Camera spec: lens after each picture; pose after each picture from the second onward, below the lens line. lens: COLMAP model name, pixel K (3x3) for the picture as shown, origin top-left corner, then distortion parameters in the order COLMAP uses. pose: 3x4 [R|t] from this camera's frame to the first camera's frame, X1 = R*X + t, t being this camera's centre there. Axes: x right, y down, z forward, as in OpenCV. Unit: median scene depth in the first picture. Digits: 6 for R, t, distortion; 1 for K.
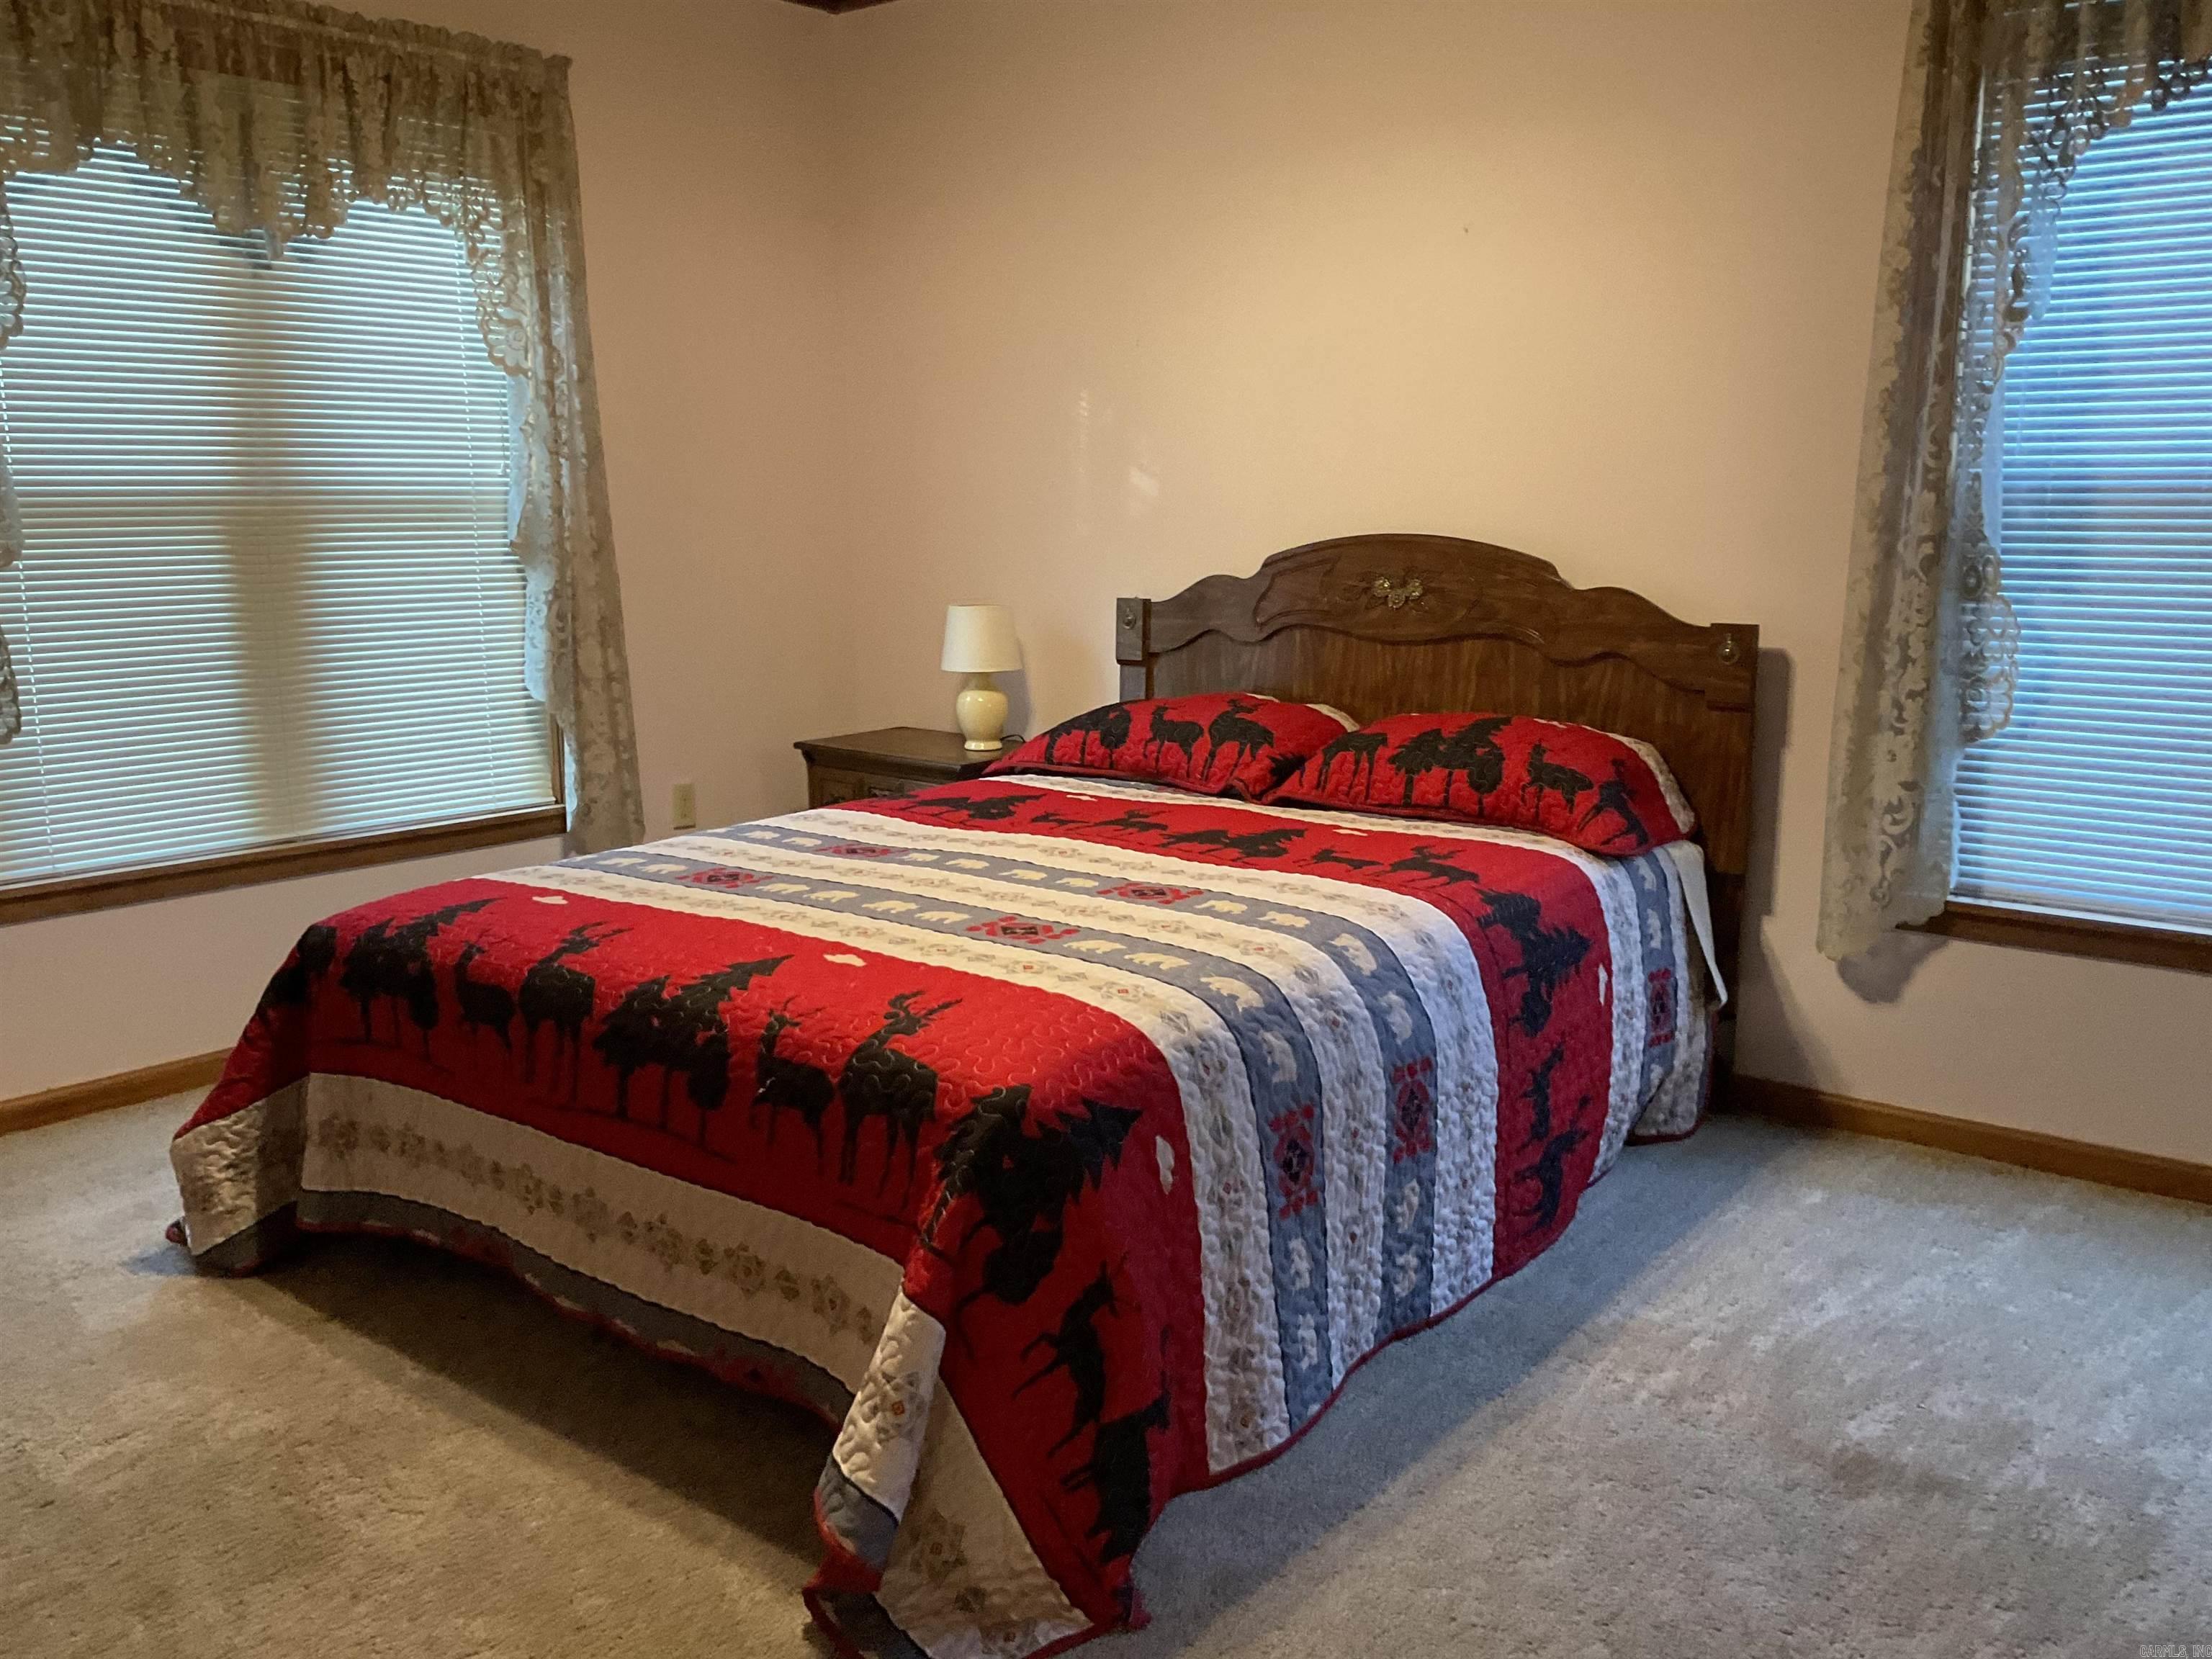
lens RADIAL K [[1834.9, 0, 1120.8], [0, 1834.9, 823.3], [0, 0, 1]] dist [0.122091, -0.210315]
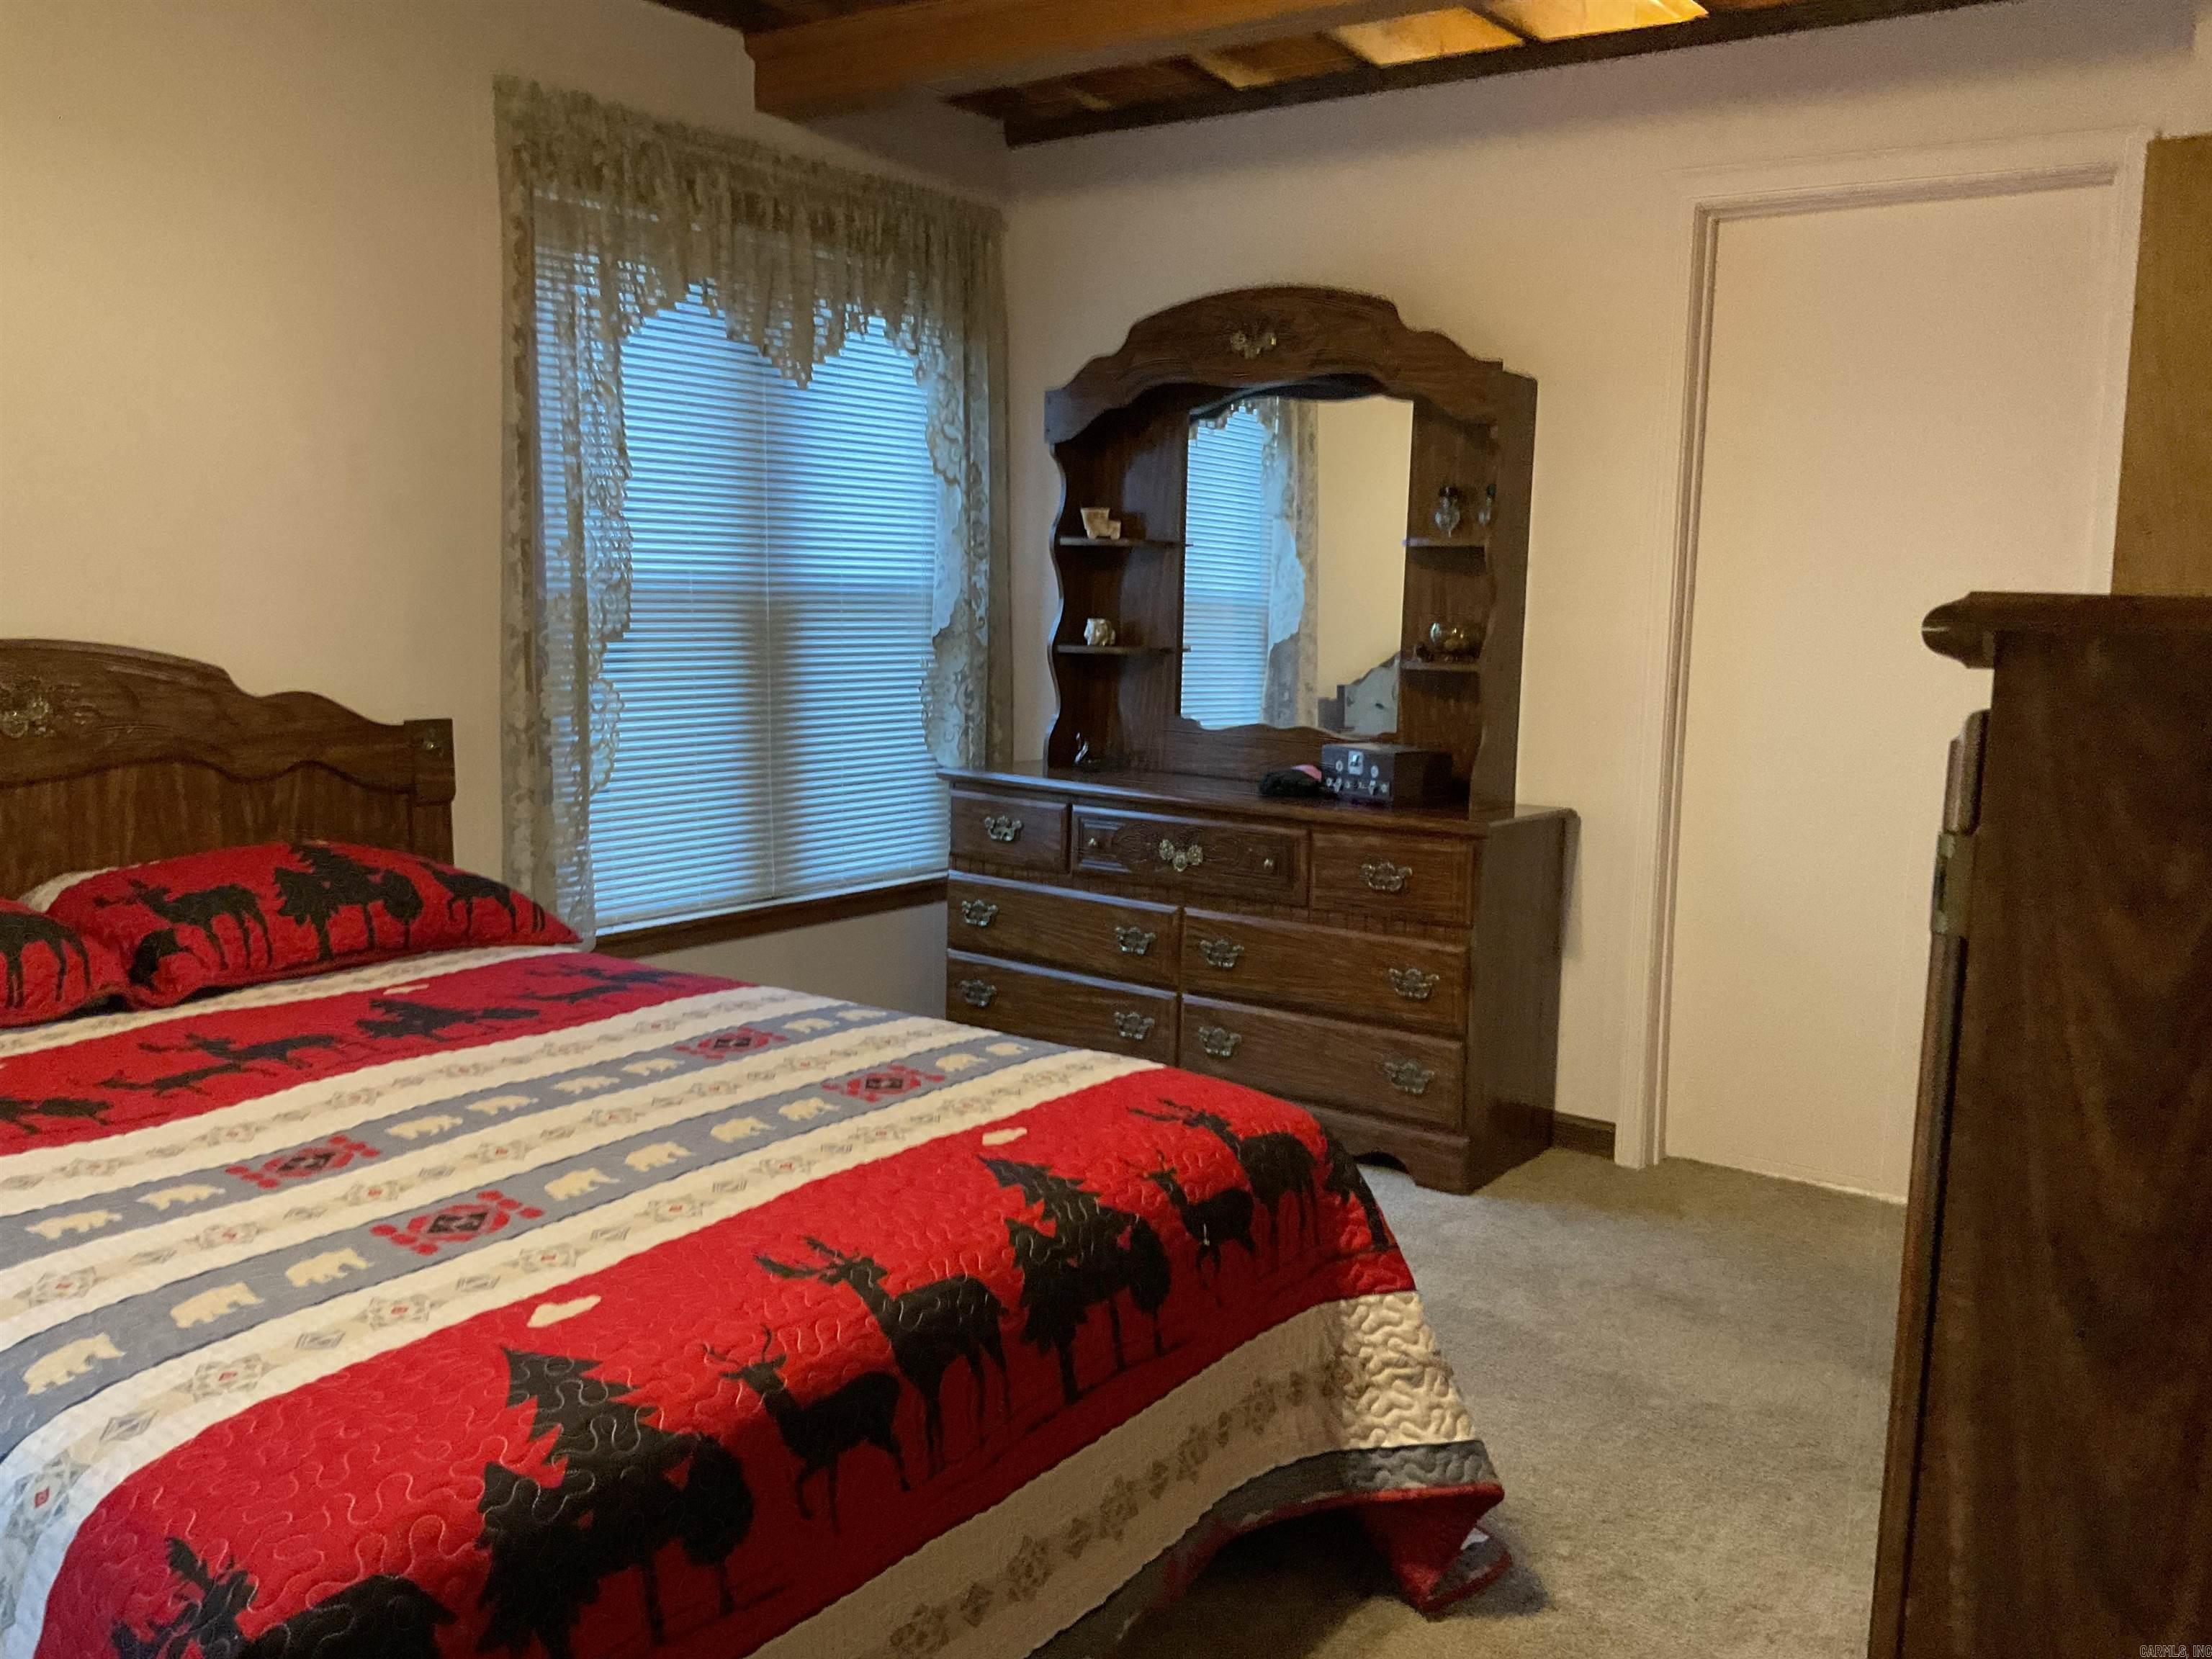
lens RADIAL K [[1834.9, 0, 1120.8], [0, 1834.9, 823.3], [0, 0, 1]] dist [0.122091, -0.210315]
pose [[-0.044300, -0.129884, 0.990539, -0.859341], [0.160465, 0.977713, 0.135378, -0.156858], [-0.986047, 0.164944, -0.022471, 0.801136]]
